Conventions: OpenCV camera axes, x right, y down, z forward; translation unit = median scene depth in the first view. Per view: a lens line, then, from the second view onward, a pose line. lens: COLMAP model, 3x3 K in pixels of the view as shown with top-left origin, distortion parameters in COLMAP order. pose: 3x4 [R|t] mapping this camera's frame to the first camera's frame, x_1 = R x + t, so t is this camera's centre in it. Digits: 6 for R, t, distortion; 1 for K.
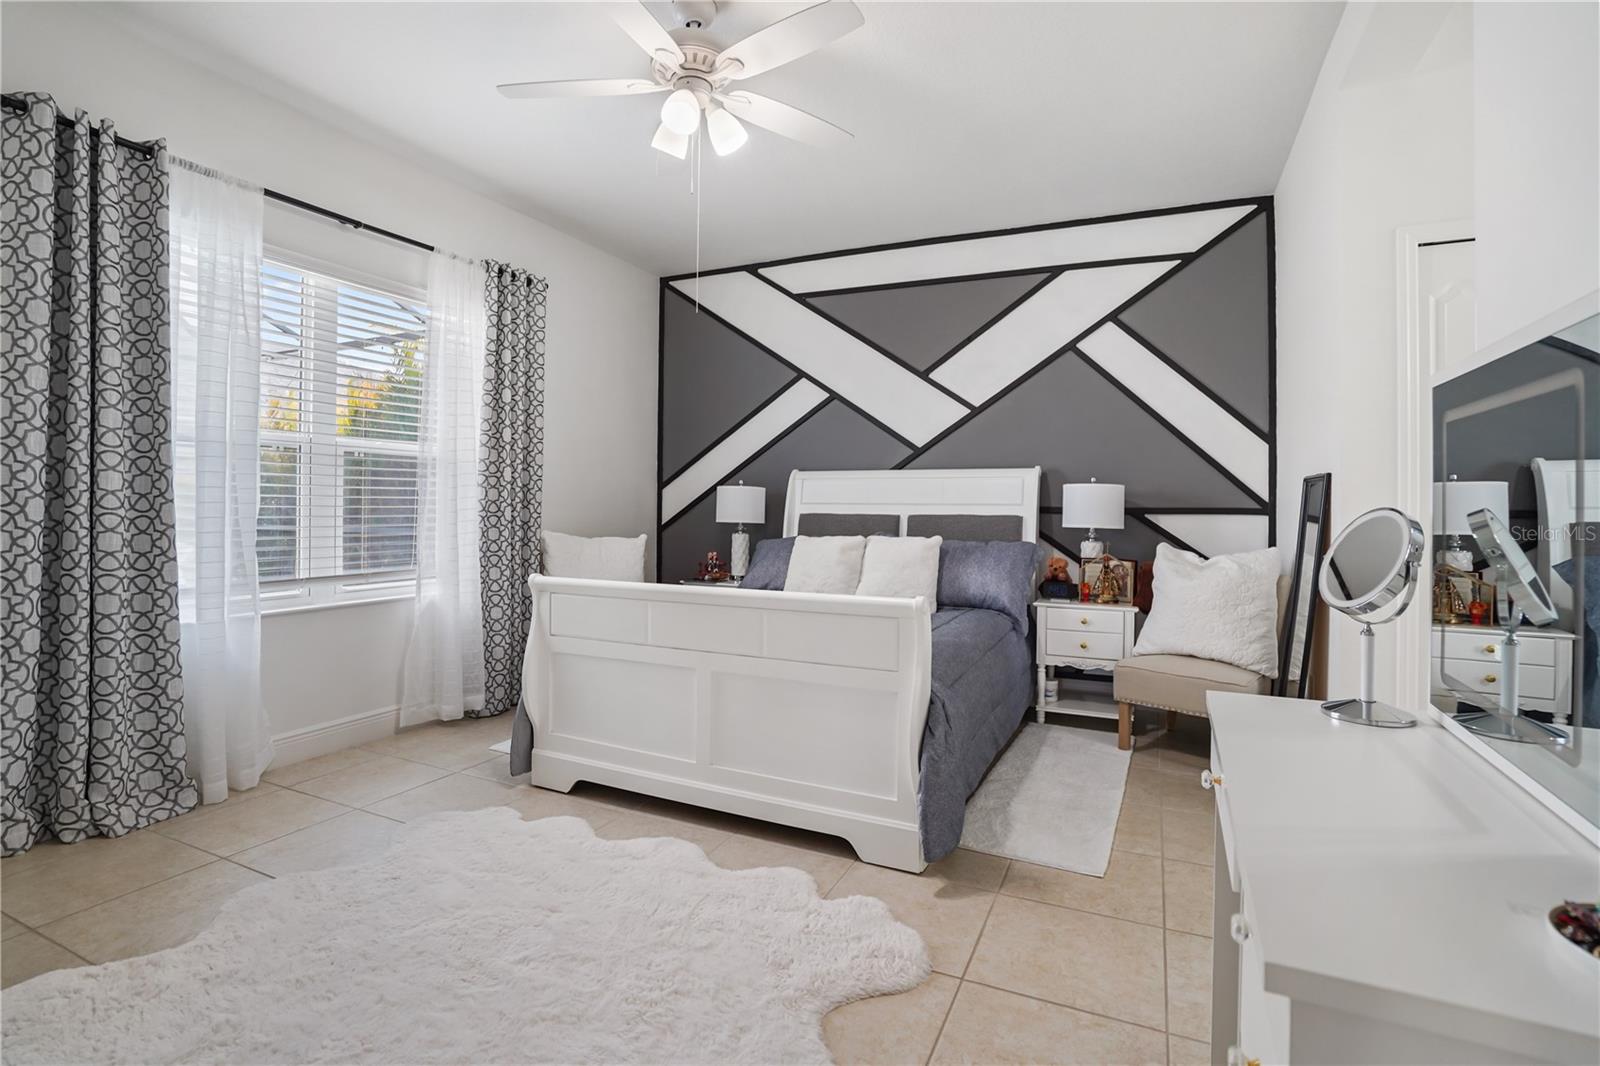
lens RADIAL K [[750.9, 0, 803.3], [0, 750.9, 508.9], [0, 0, 1]] dist [-0.053712, 0.017690]
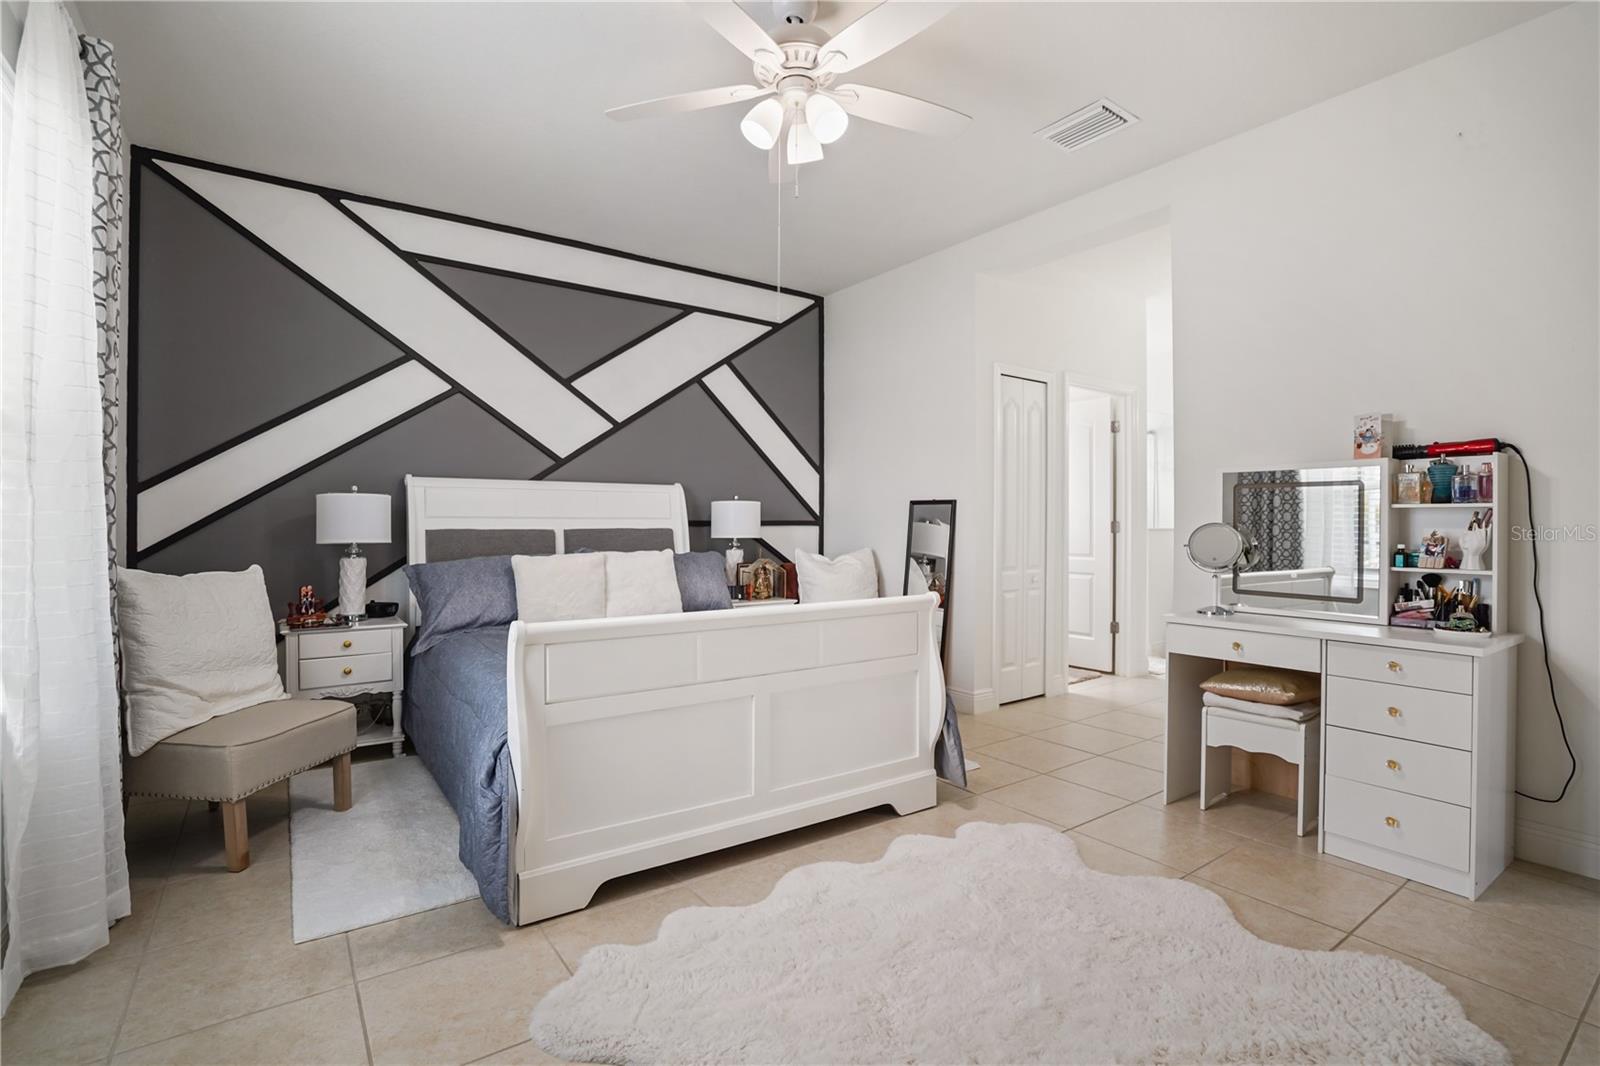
lens RADIAL K [[750.9, 0, 801.0], [0, 750.9, 533.7], [0, 0, 1]] dist [-0.053712, 0.017690]
pose [[0.492372, -0.018881, 0.870180, -0.563144], [0.004555, 0.999807, 0.019116, -0.003483], [-0.870373, -0.005449, 0.492362, 0.297004]]
